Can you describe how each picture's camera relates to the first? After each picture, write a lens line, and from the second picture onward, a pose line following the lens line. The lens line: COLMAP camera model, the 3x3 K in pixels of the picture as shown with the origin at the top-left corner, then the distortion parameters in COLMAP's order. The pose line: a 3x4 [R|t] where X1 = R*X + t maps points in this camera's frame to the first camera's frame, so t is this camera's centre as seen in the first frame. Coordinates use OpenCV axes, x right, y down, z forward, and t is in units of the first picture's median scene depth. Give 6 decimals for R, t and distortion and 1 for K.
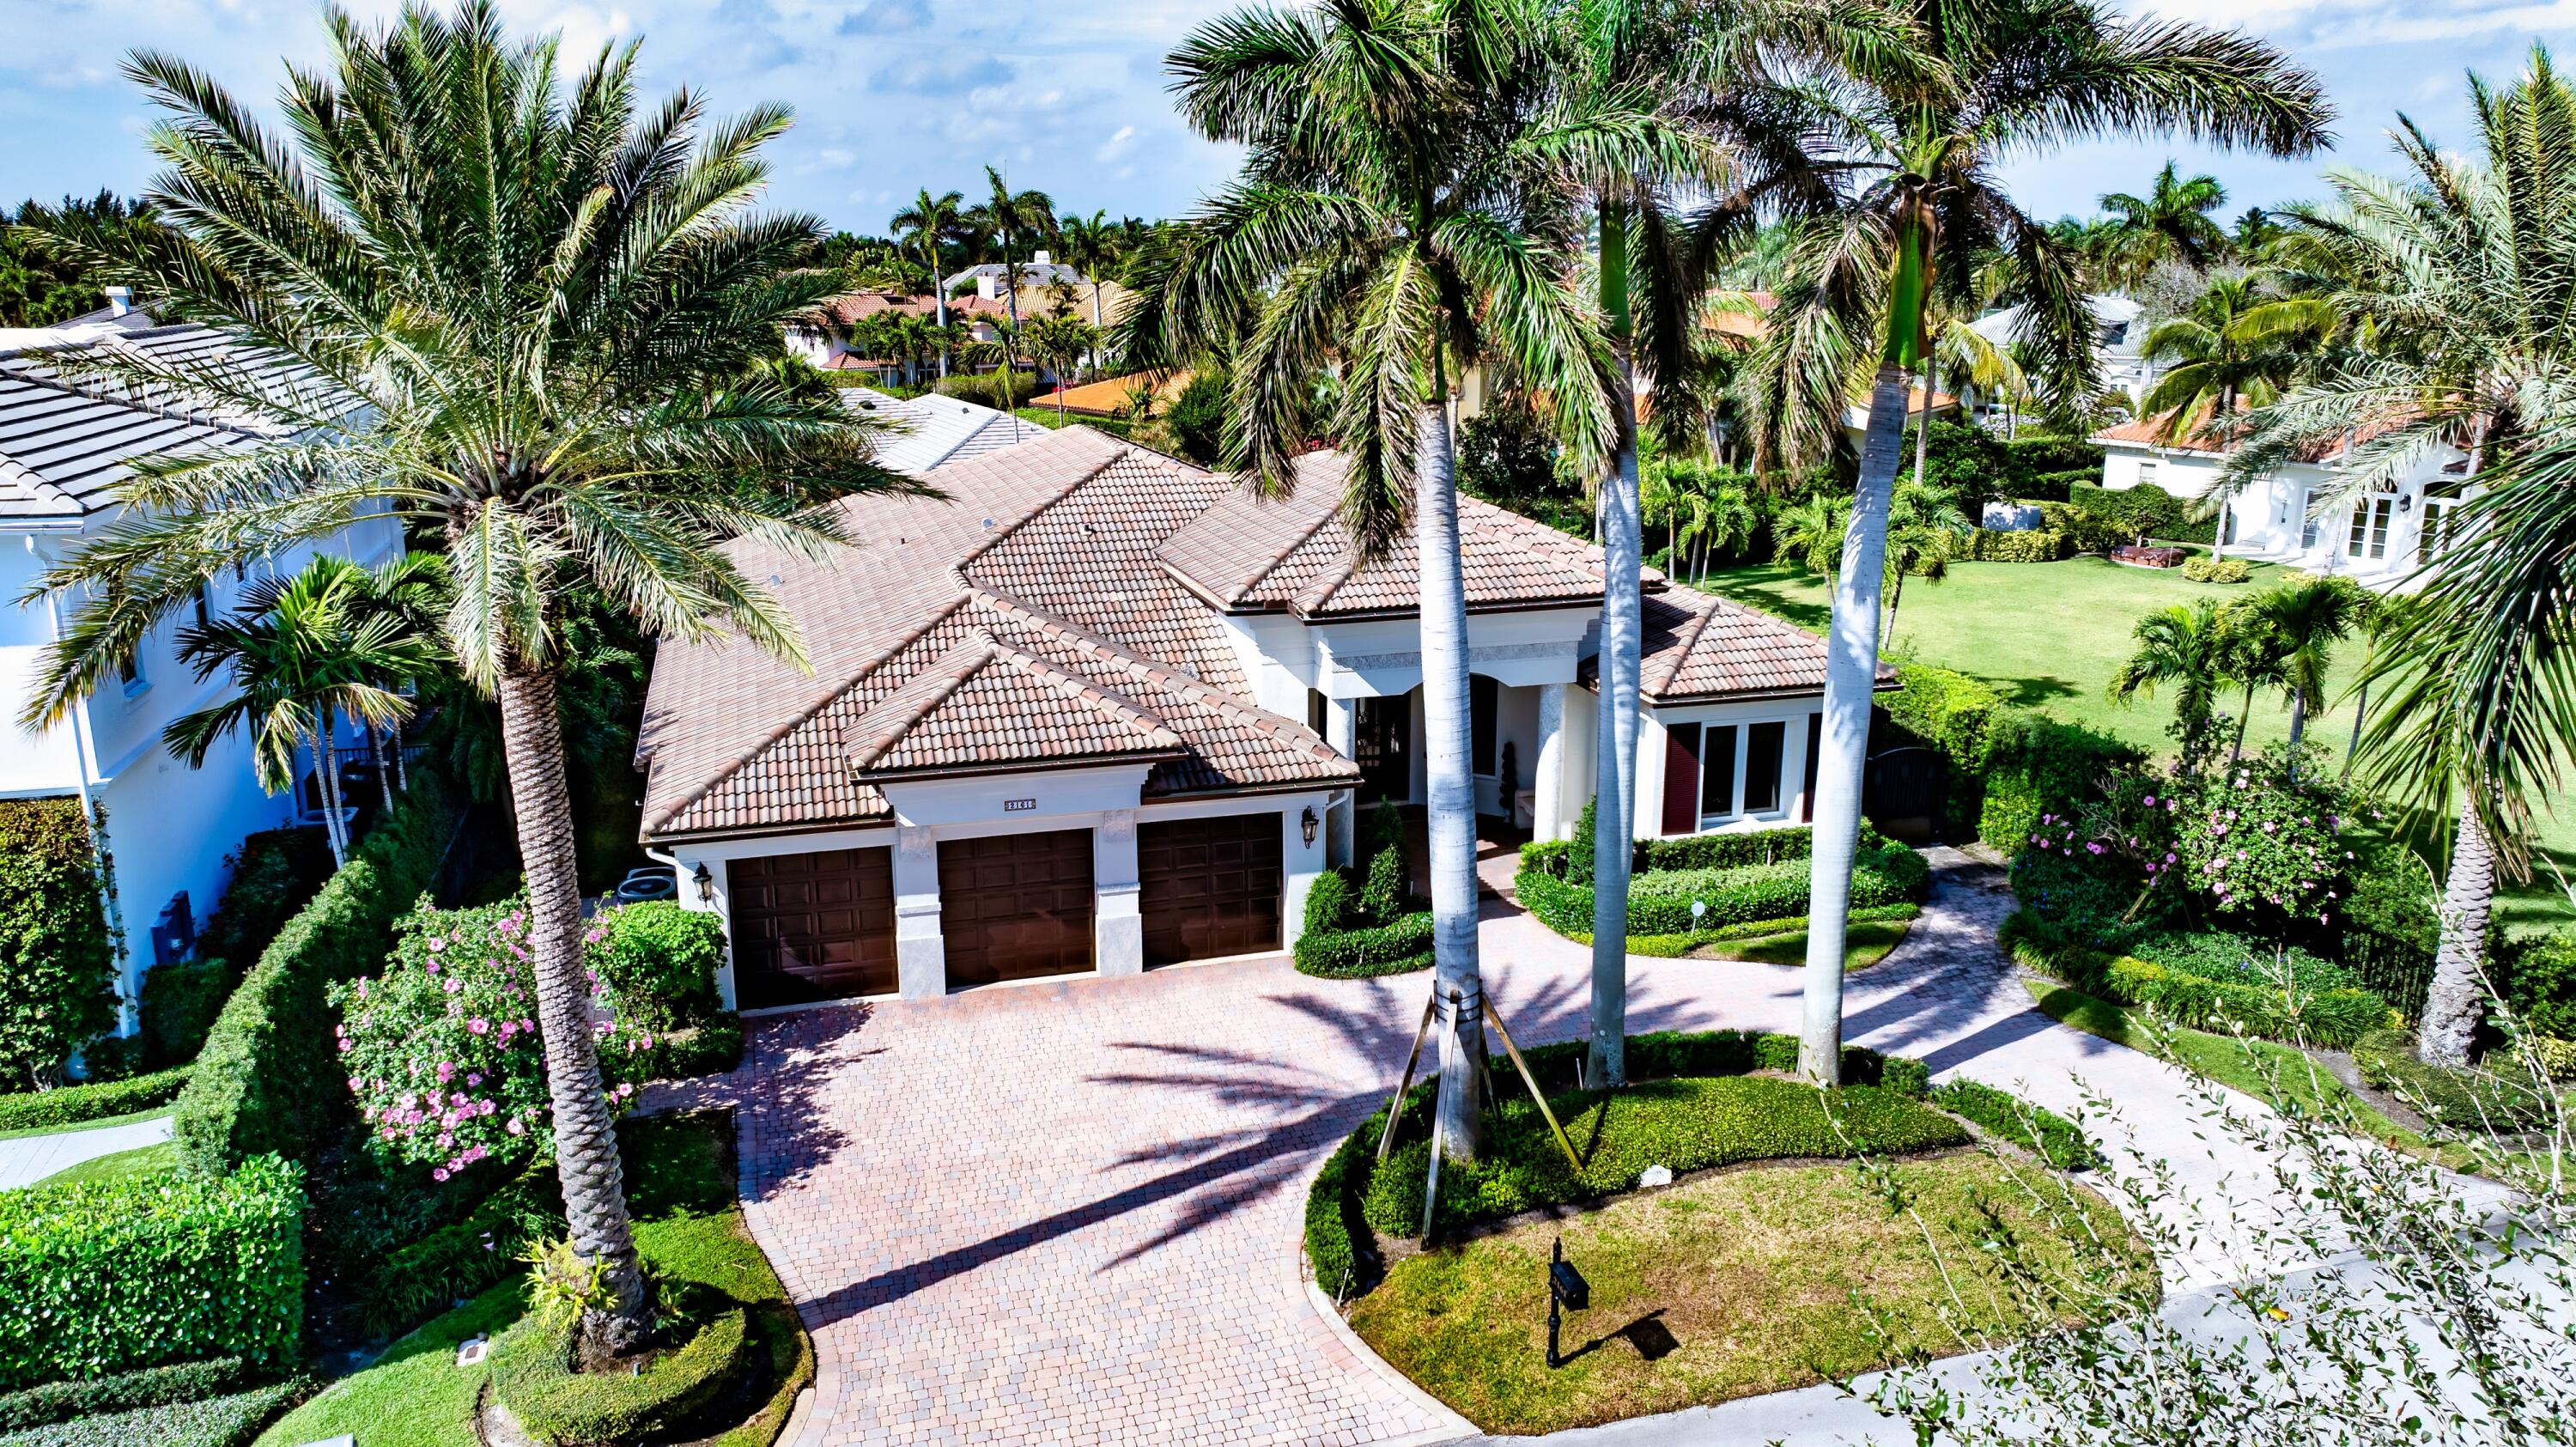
lens RADIAL K [[1841.7, 0, 1288.0], [0, 1841.7, 723.5], [0, 0, 1]] dist [-0.005266, -0.000176]
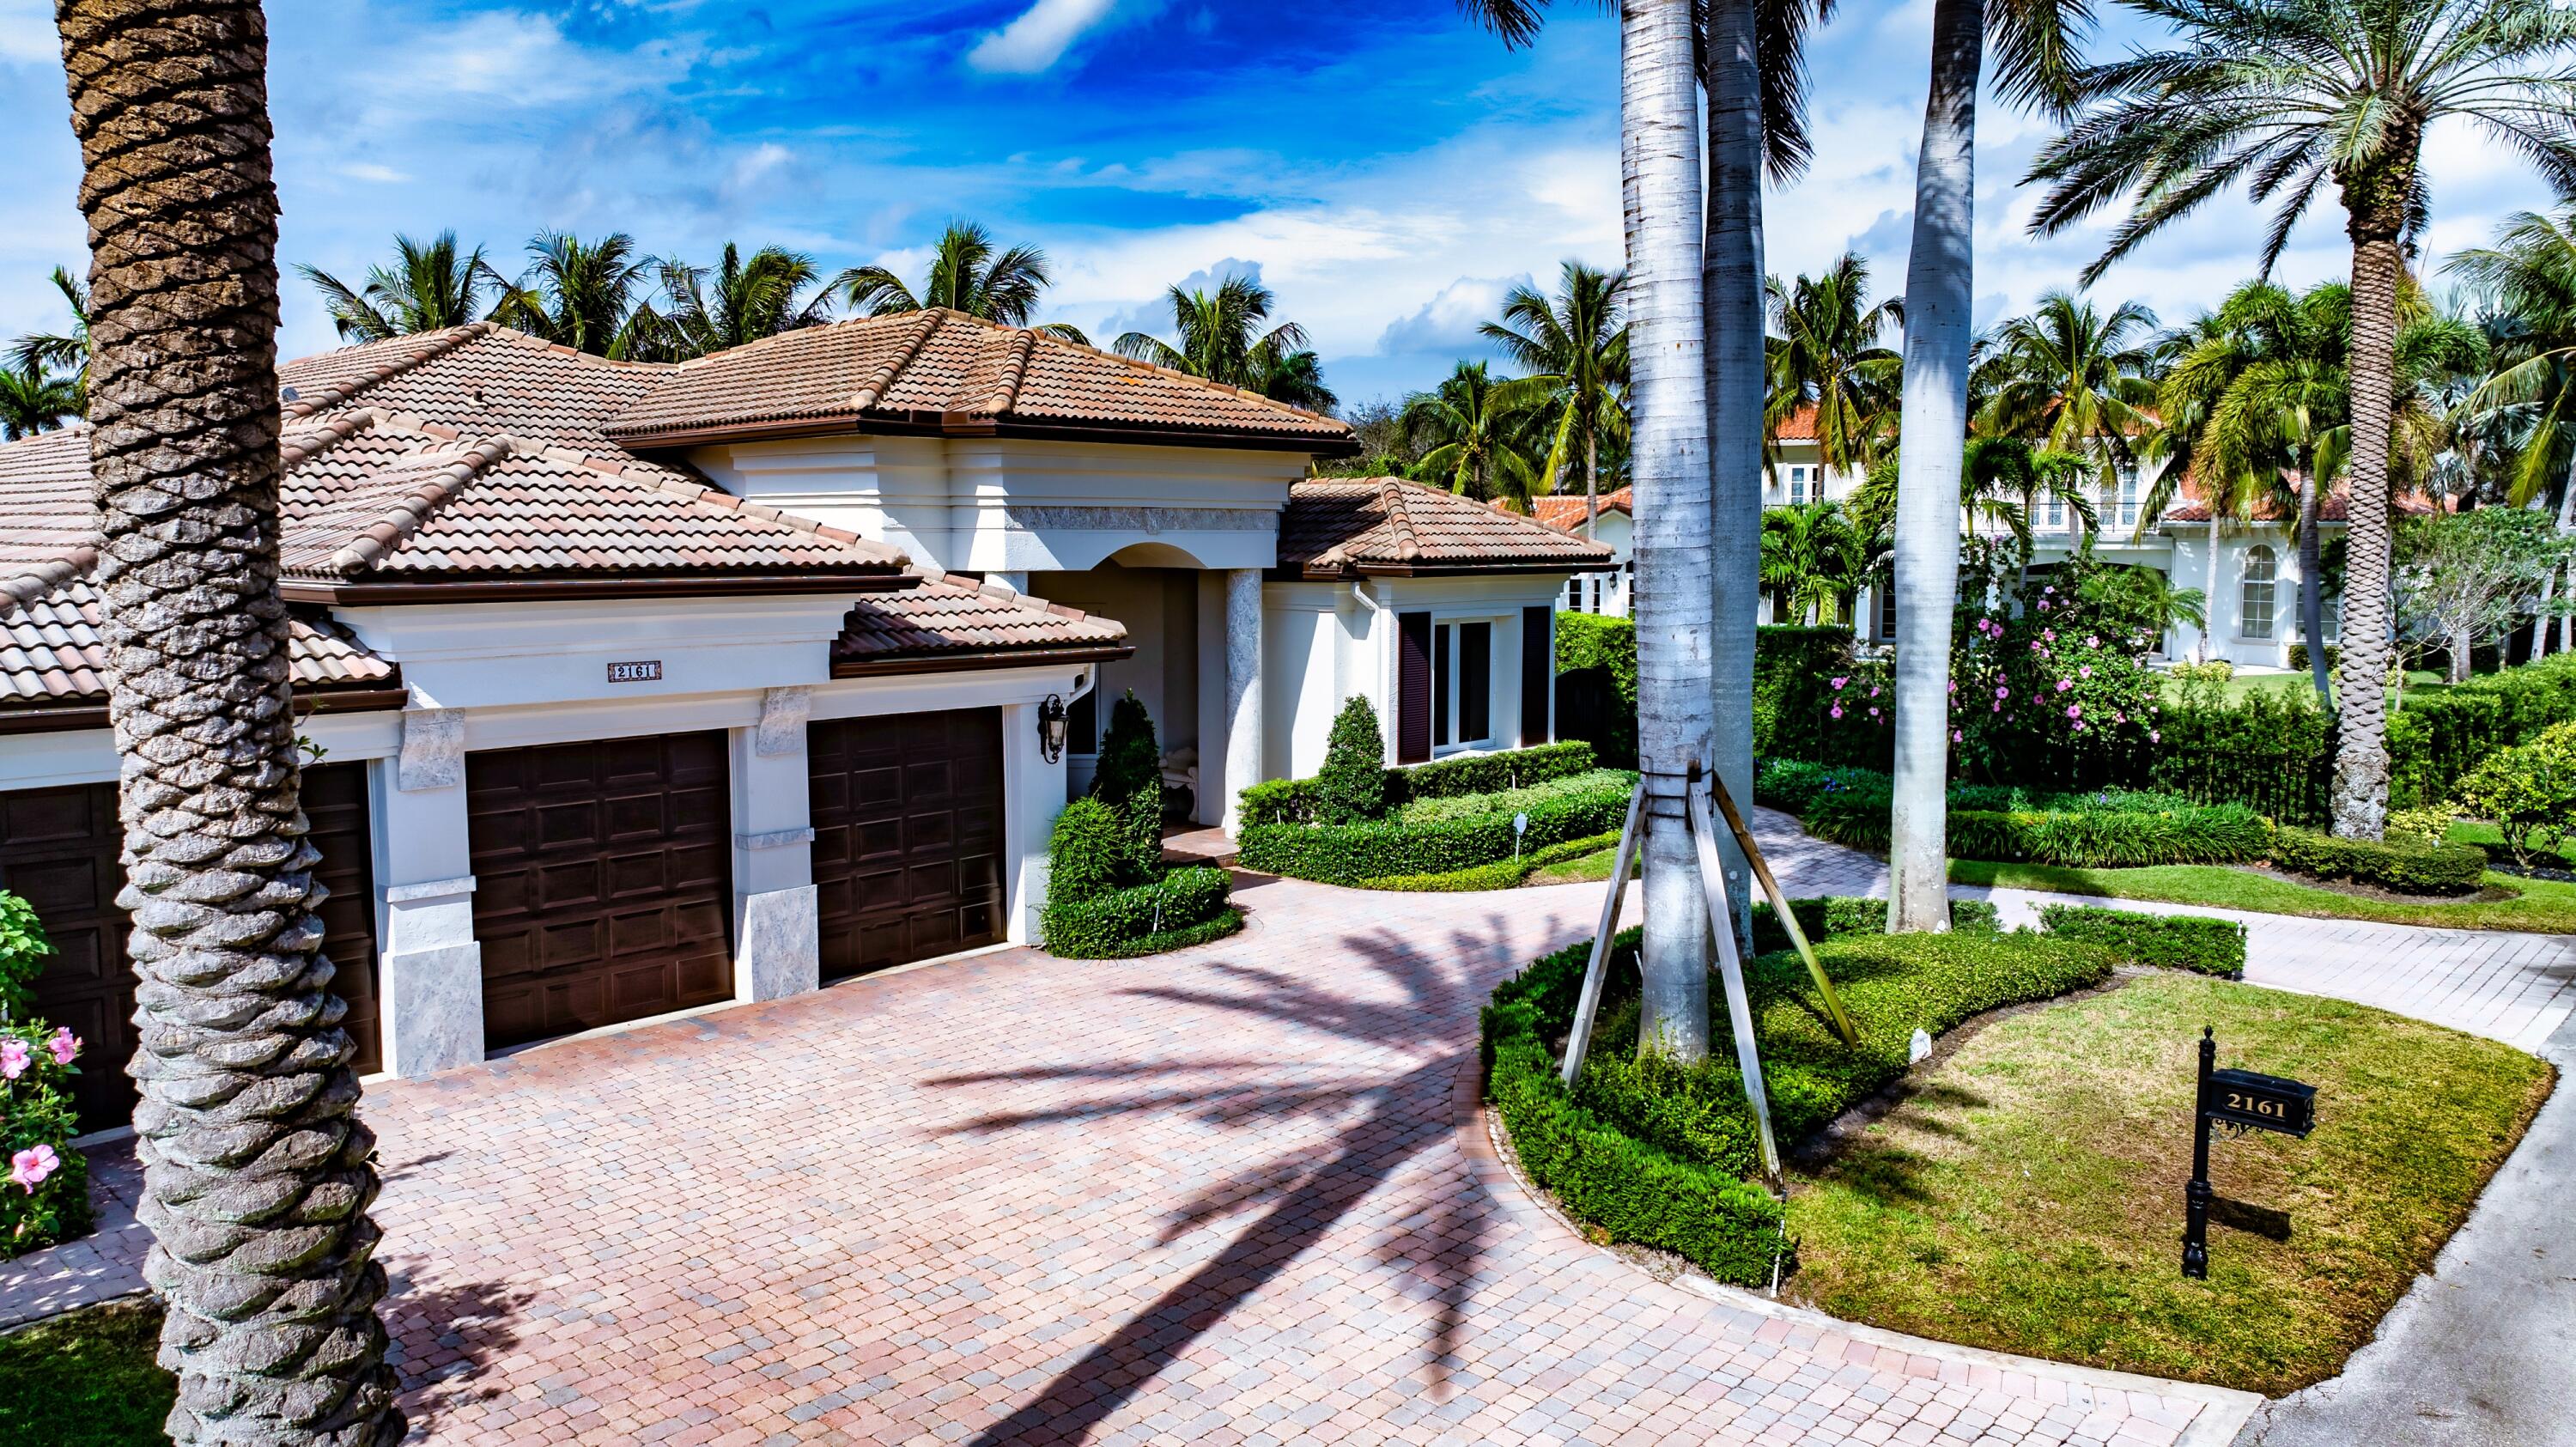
lens RADIAL K [[1841.7, 0, 1288.0], [0, 1841.7, 723.5], [0, 0, 1]] dist [-0.005266, -0.000176]
pose [[0.848845, -0.049148, 0.526351, -0.273752], [0.132702, 0.983599, -0.122164, 0.153825], [-0.511714, 0.173547, 0.841445, 0.459710]]
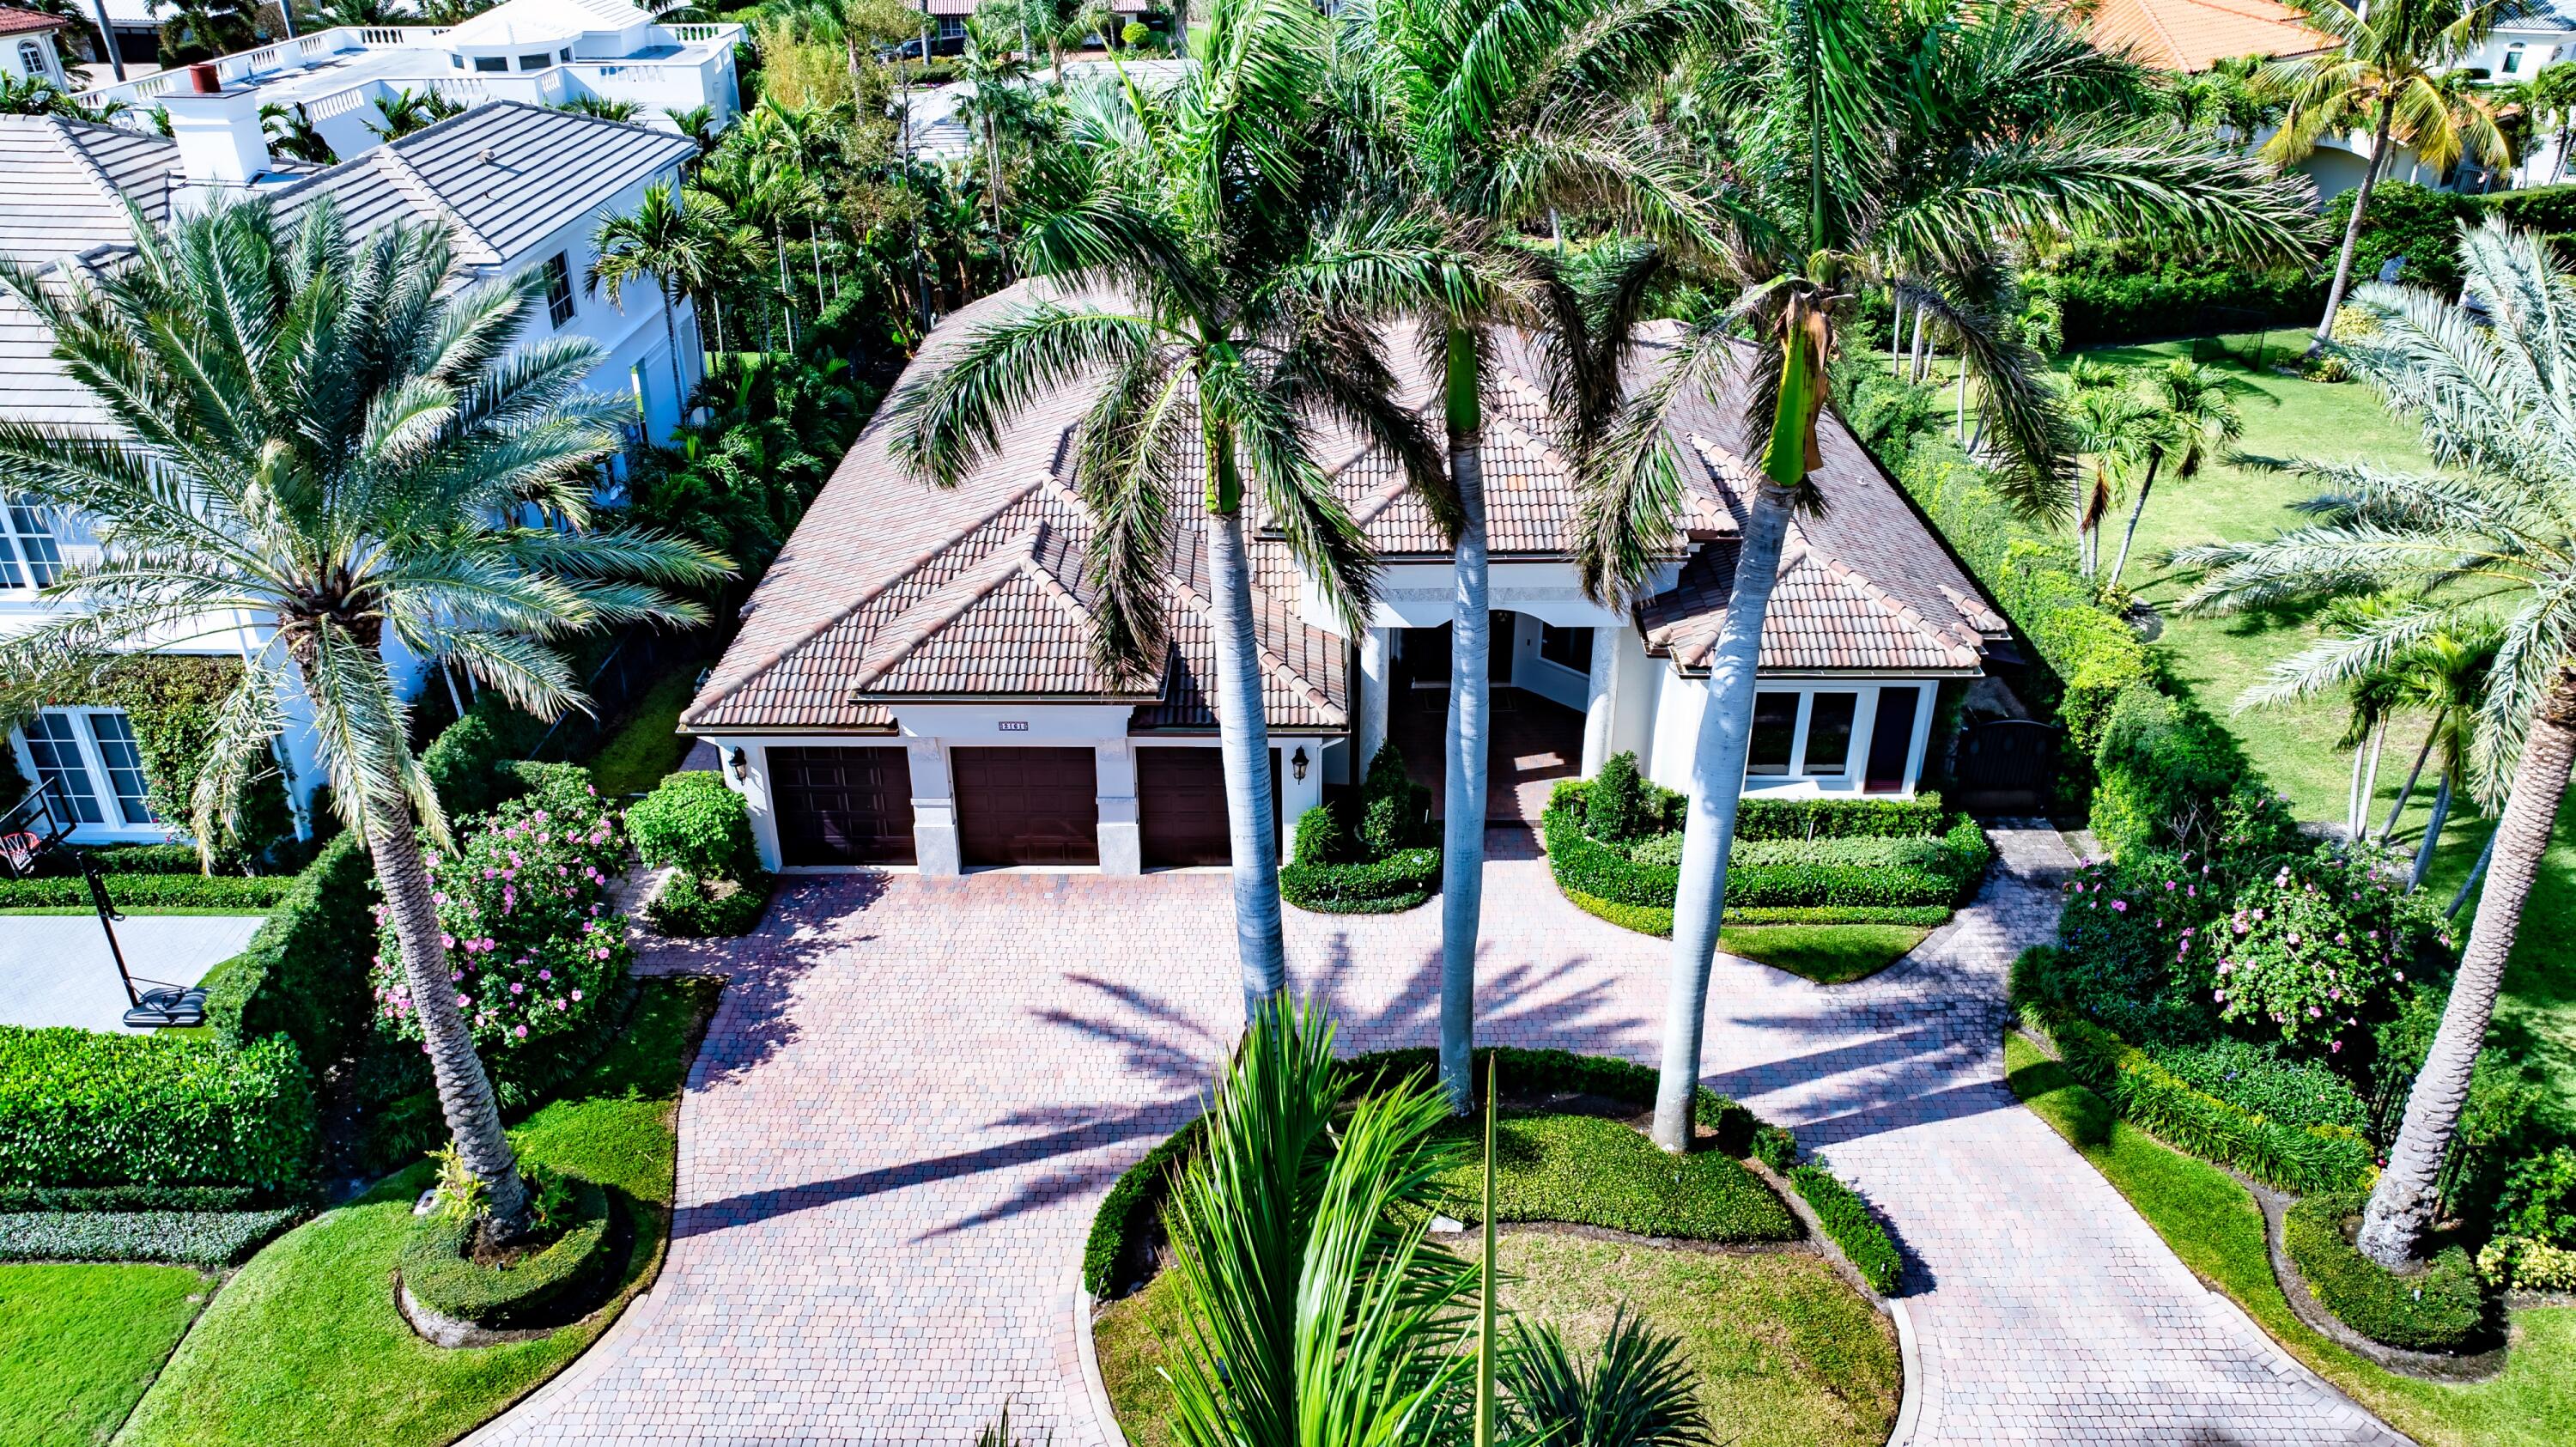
lens RADIAL K [[1841.7, 0, 1288.0], [0, 1841.7, 723.5], [0, 0, 1]] dist [-0.005266, -0.000176]
pose [[0.954599, 0.135175, -0.265460, 0.297679], [-0.068488, 0.966836, 0.246042, -0.236983], [0.289915, -0.216691, 0.932199, 0.048853]]
